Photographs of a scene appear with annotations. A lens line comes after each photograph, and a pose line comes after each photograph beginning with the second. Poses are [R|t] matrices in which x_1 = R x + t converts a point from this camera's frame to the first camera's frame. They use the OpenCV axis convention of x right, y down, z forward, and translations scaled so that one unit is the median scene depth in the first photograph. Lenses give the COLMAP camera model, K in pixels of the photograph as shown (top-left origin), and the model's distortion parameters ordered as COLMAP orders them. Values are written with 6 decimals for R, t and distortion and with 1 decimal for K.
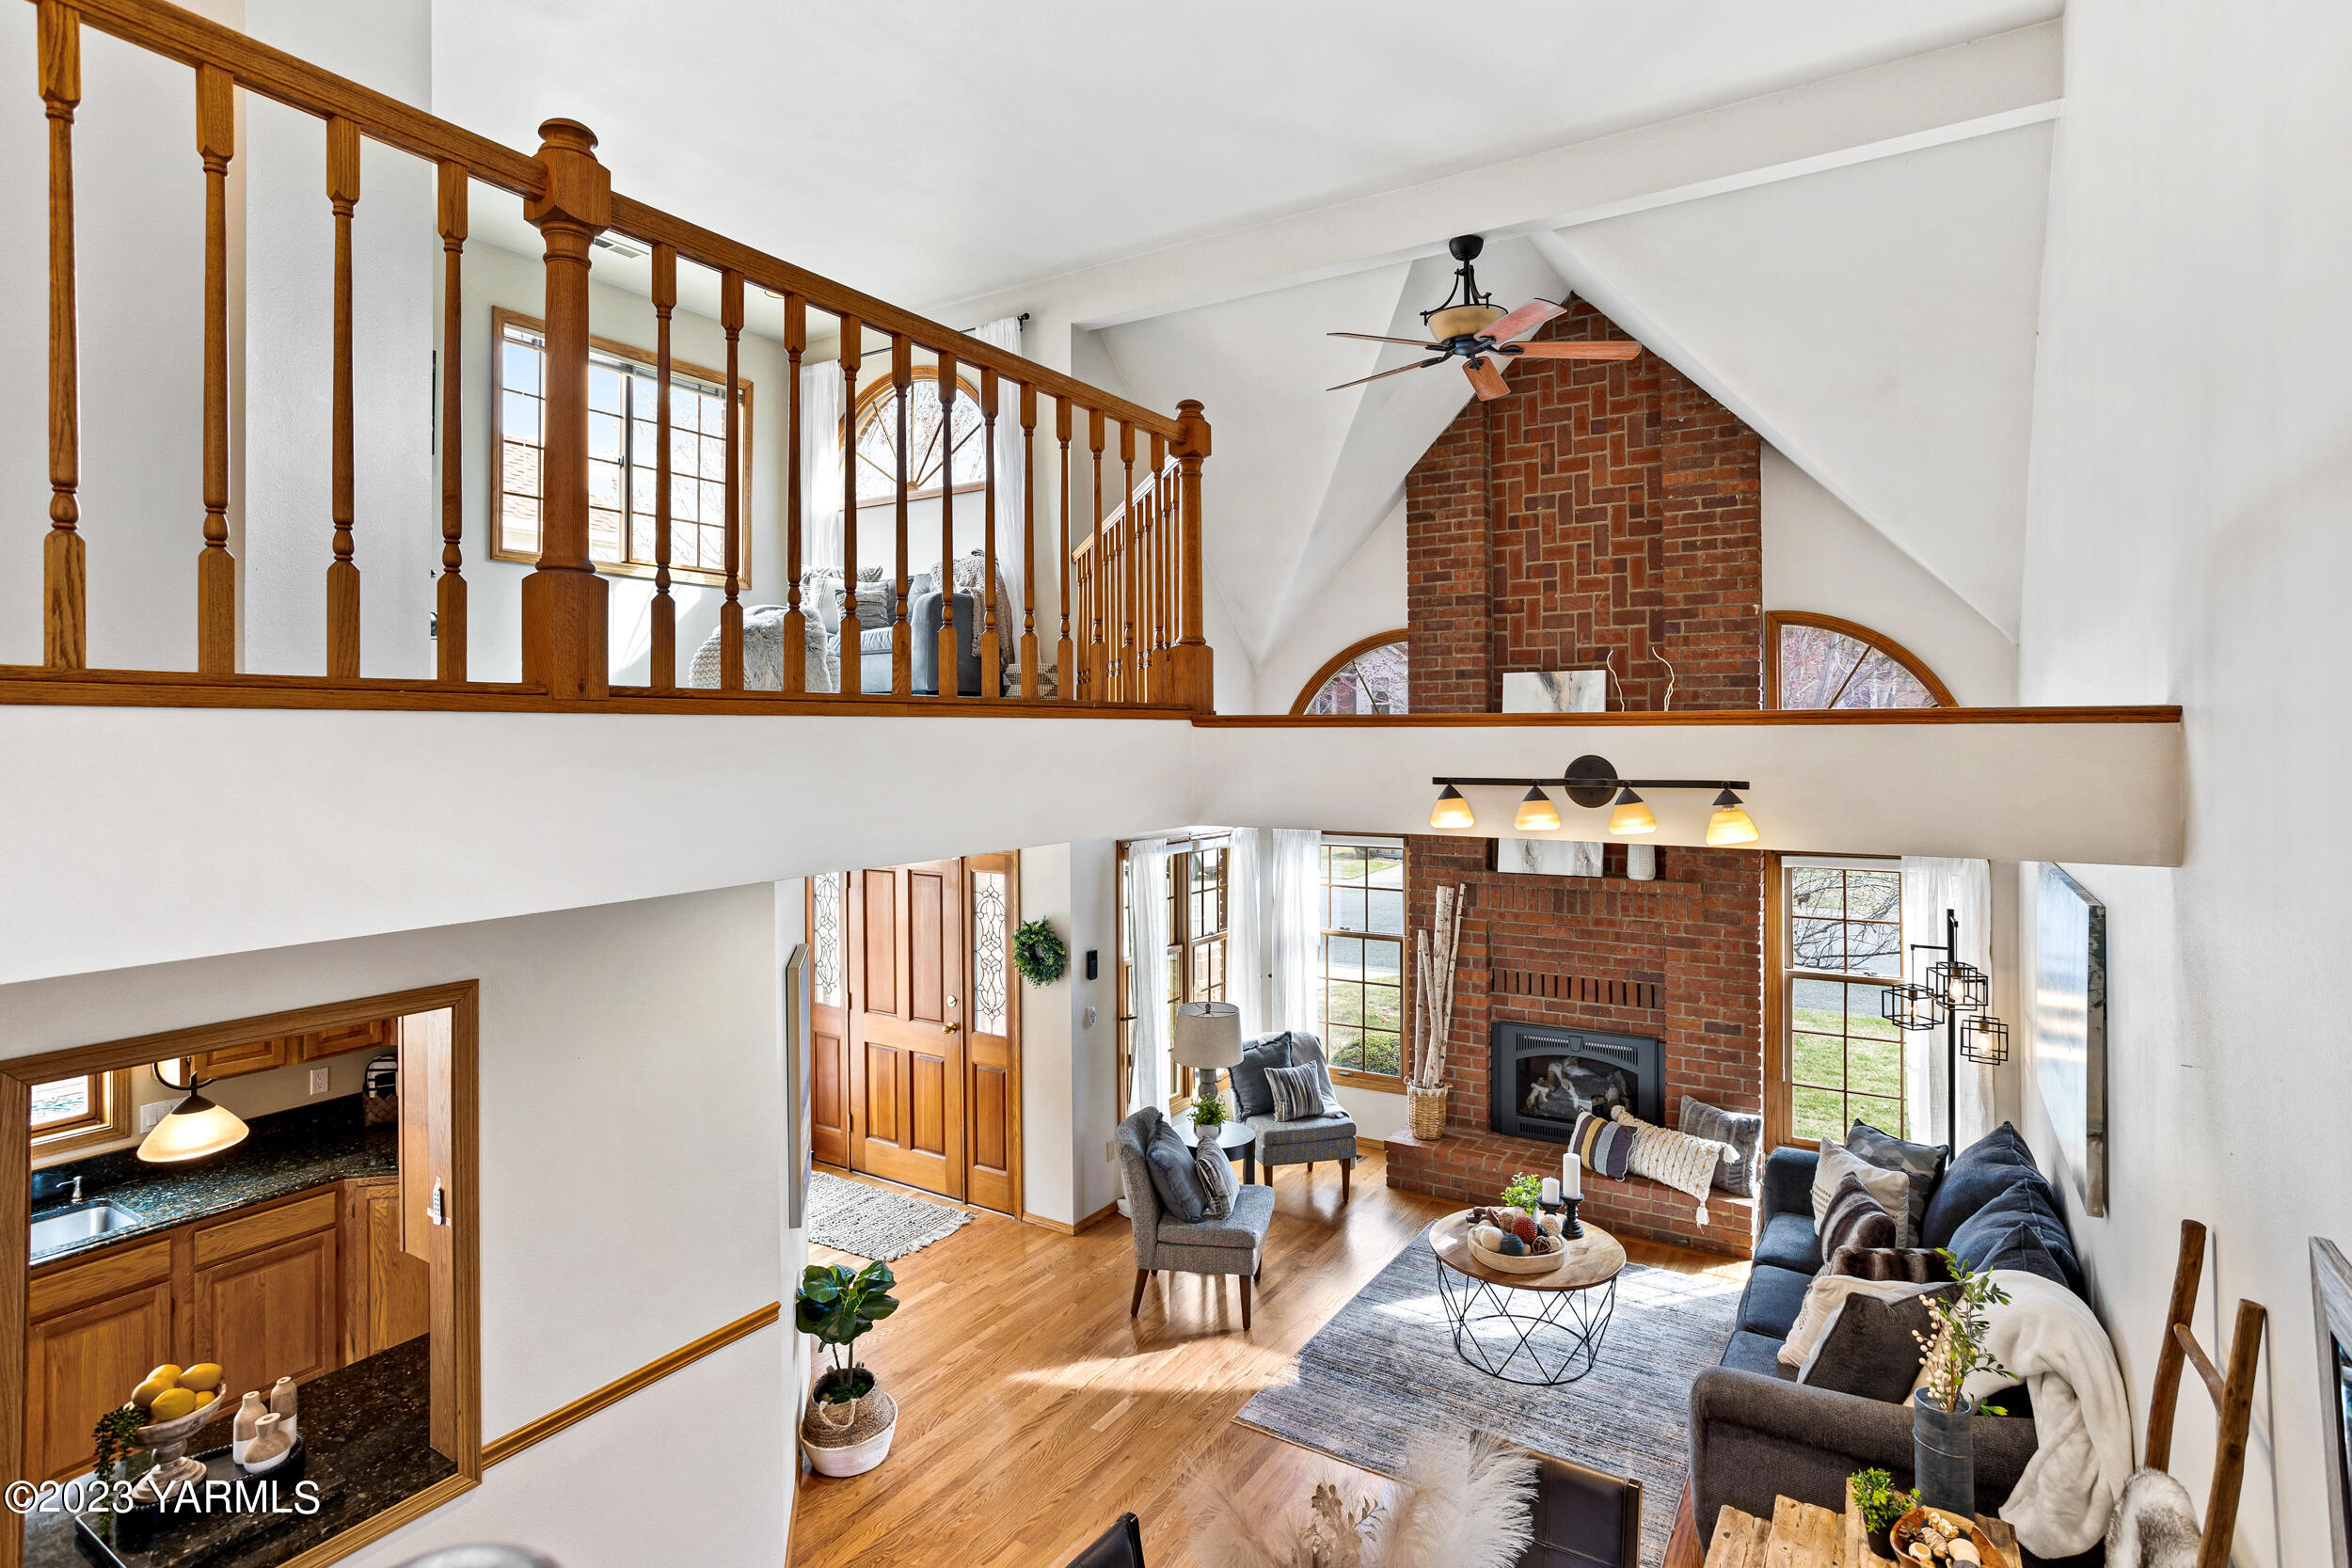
lens RADIAL K [[1165.9, 0, 1206.7], [0, 1165.9, 718.2], [0, 0, 1]] dist [-0.038698, 0.000131]
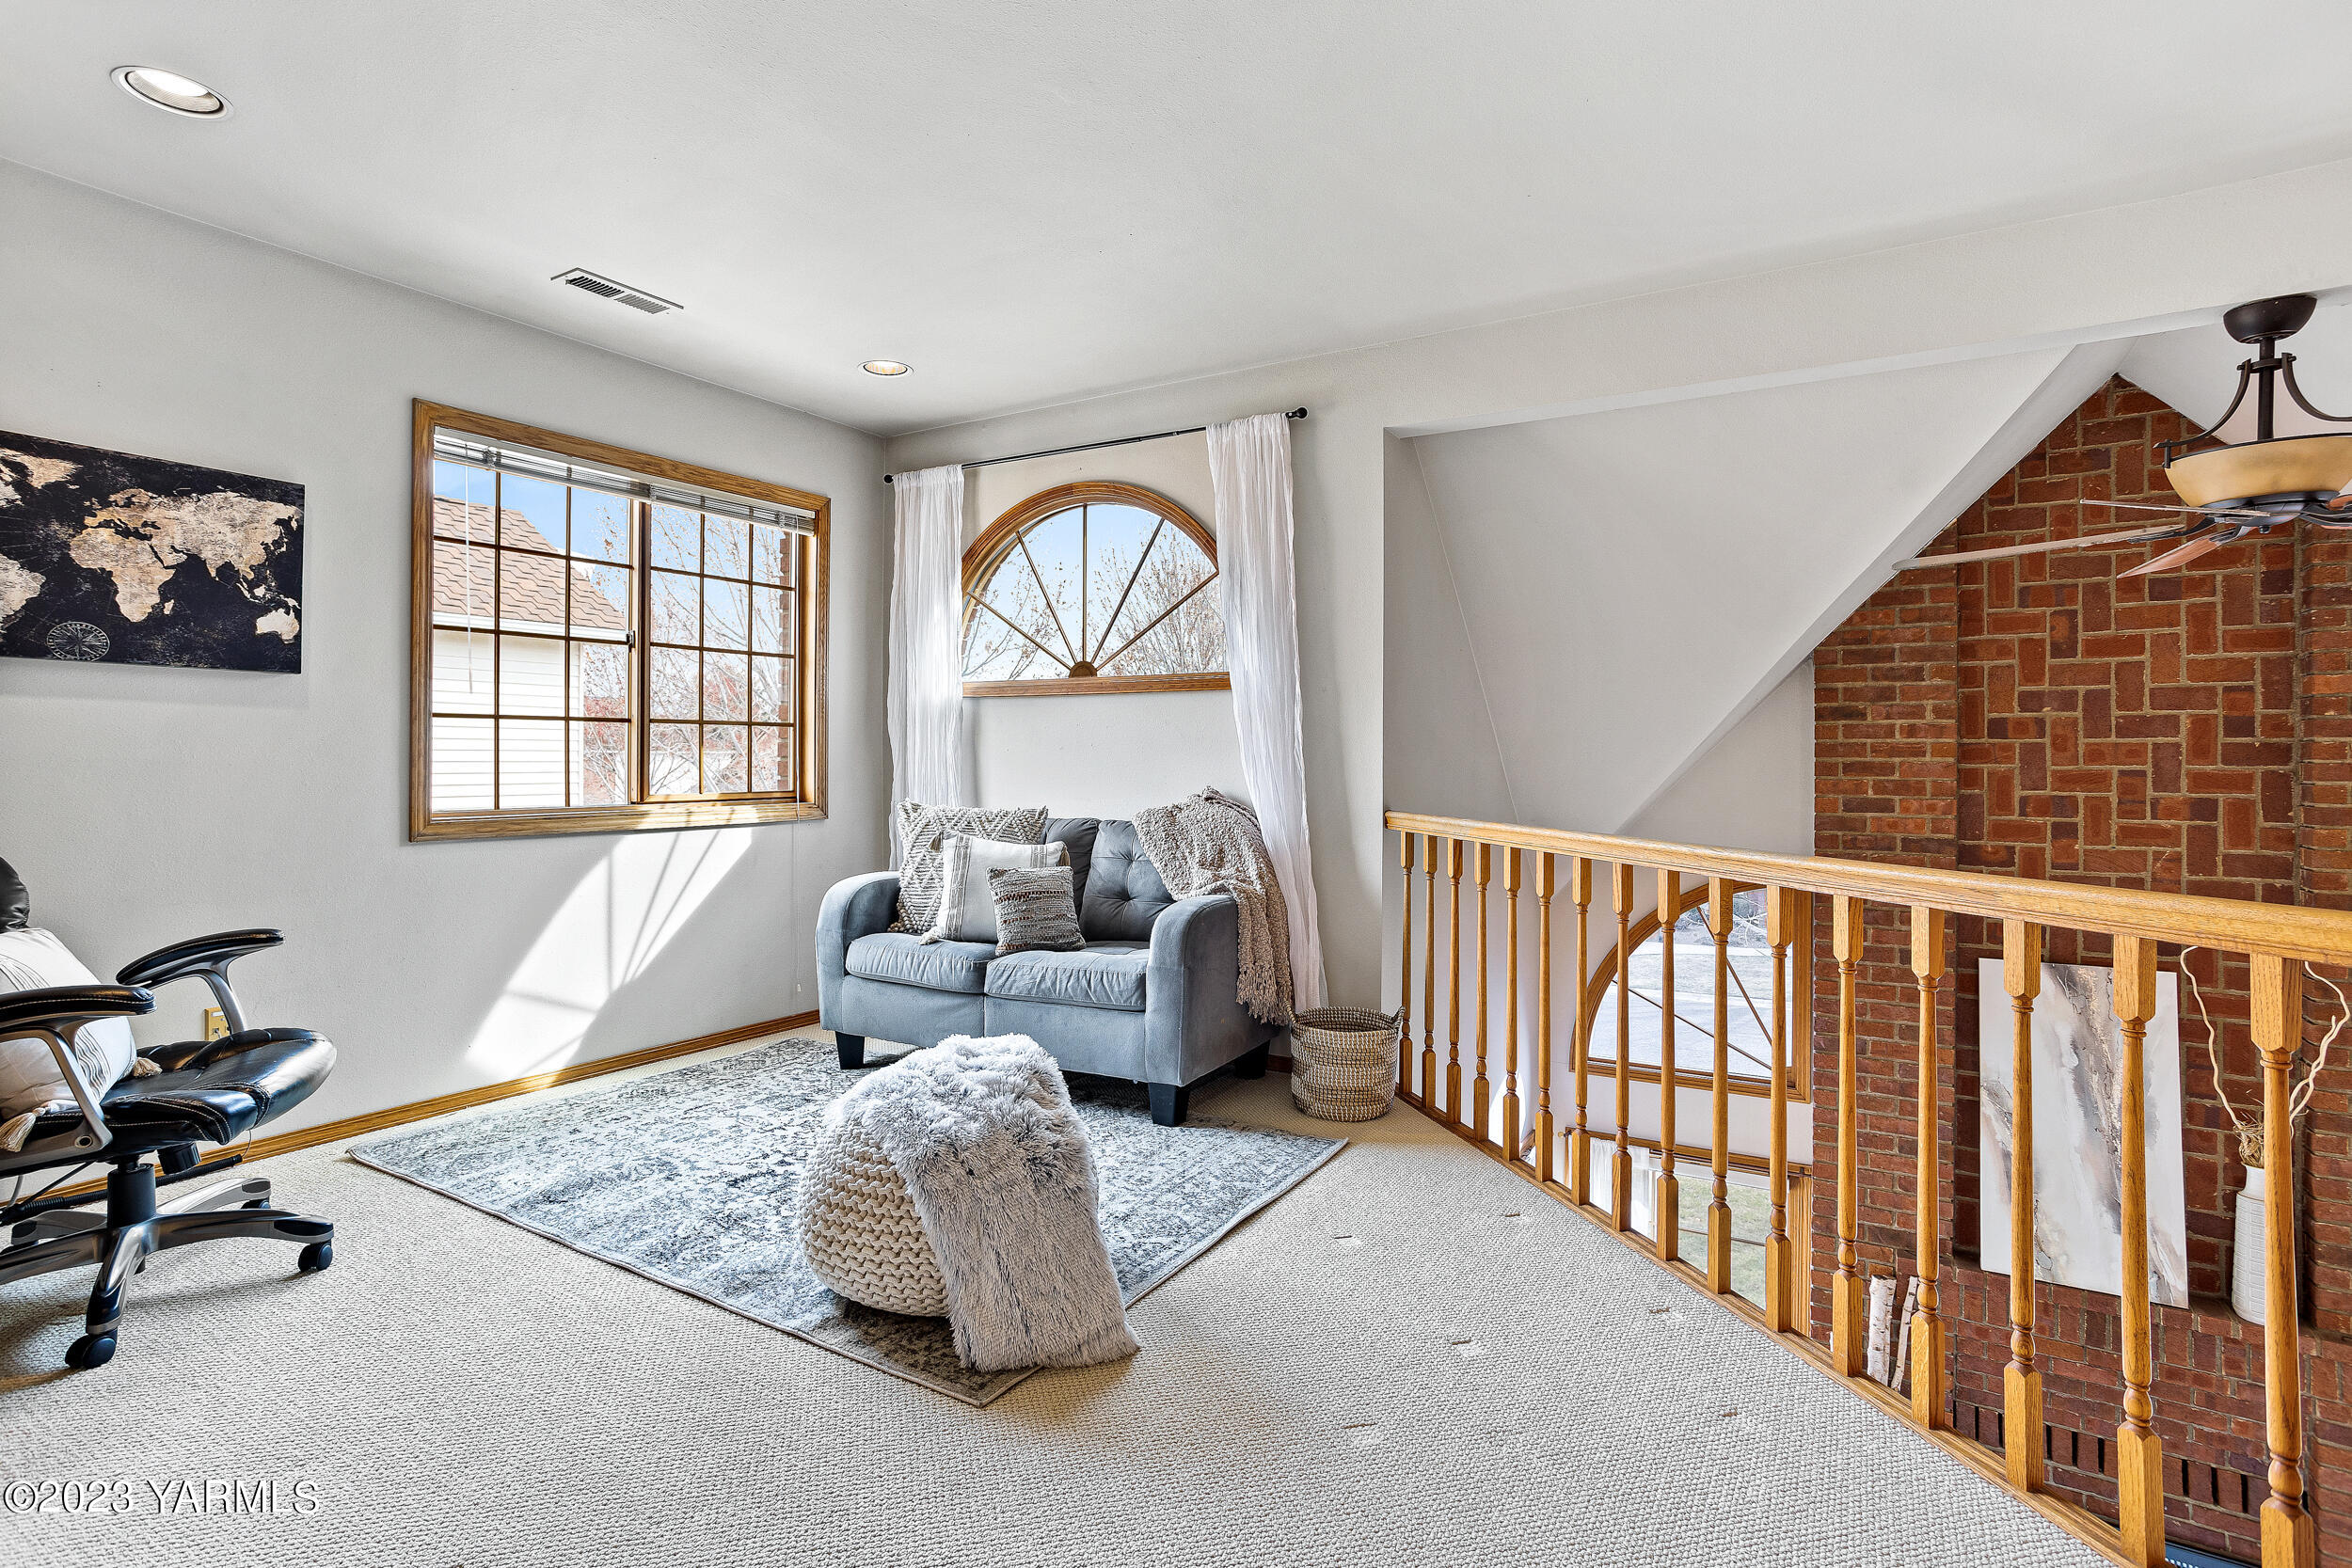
lens RADIAL K [[1144.0, 0, 1162.1], [0, 1144.0, 749.5], [0, 0, 1]] dist [-0.042255, 0.024574]
pose [[0.999970, 0.006180, -0.004668, -0.212323], [-0.006144, 0.999952, 0.007667, -0.165025], [0.004715, -0.007638, 0.999960, 0.377787]]
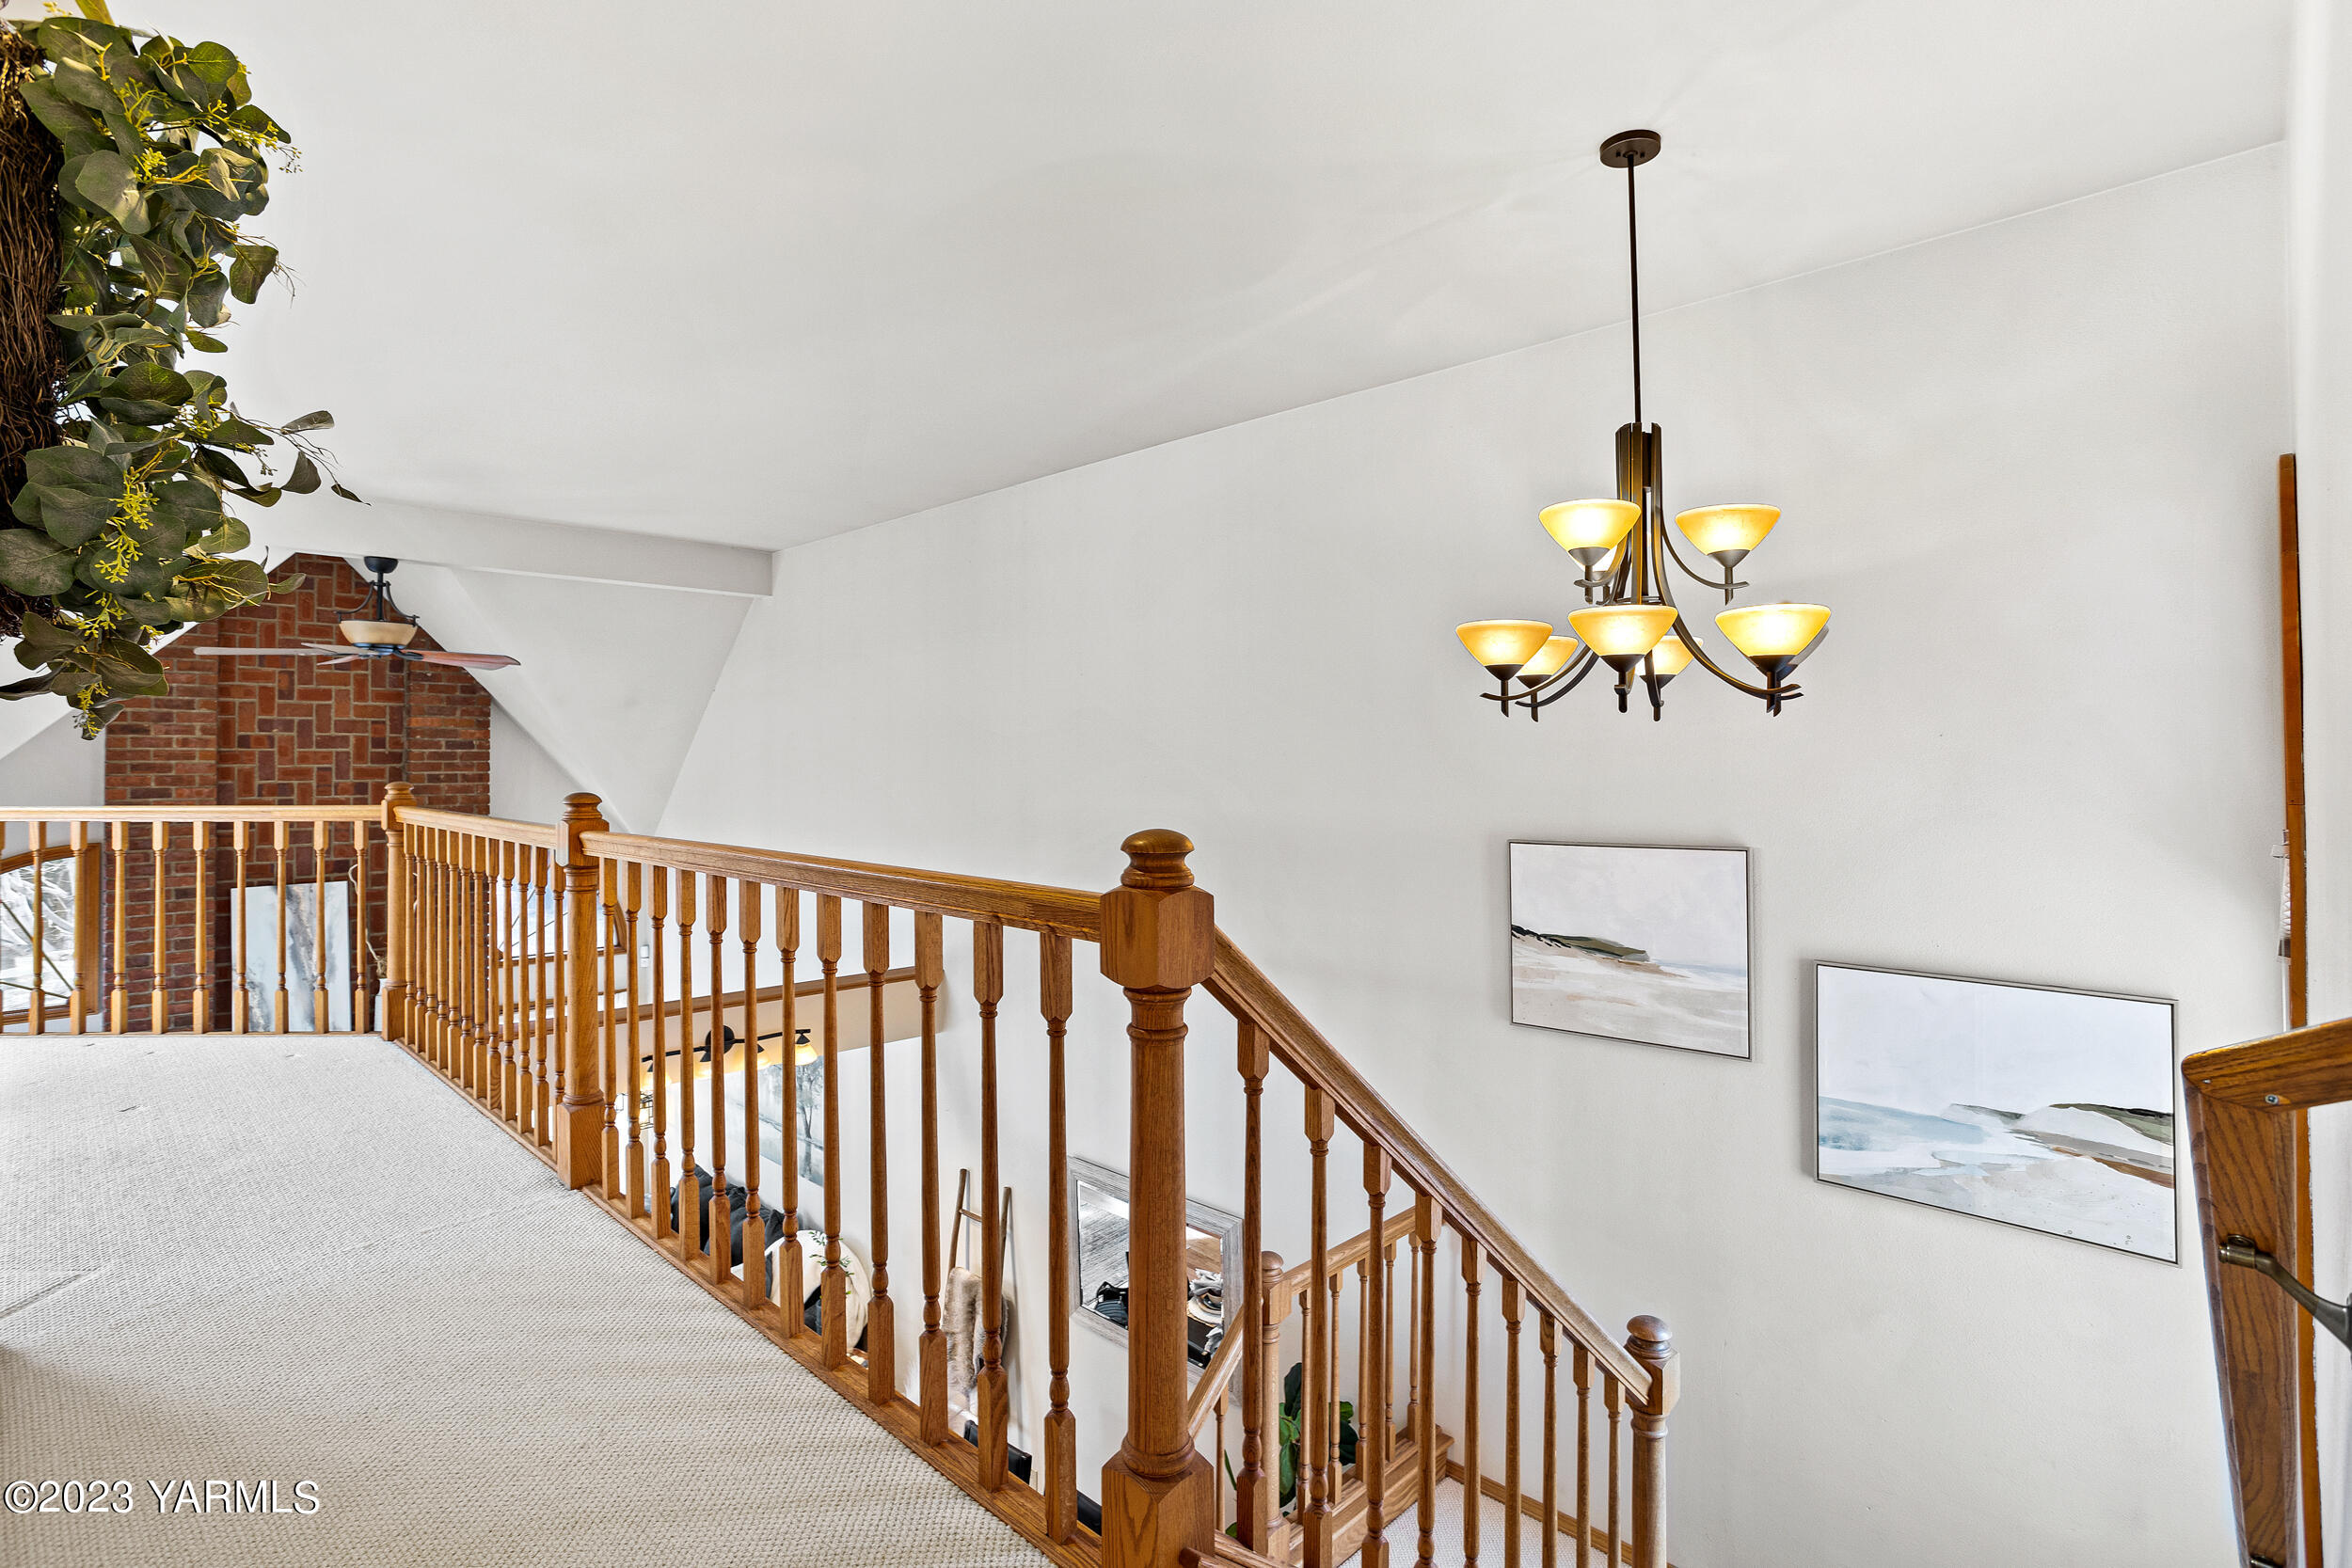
lens RADIAL K [[1144.0, 0, 1162.1], [0, 1144.0, 749.5], [0, 0, 1]] dist [-0.042255, 0.024574]
pose [[0.225171, 0.011815, 0.974248, -0.548101], [-0.013791, 0.999865, -0.008938, -0.170572], [-0.974222, -0.011423, 0.225304, -0.022050]]
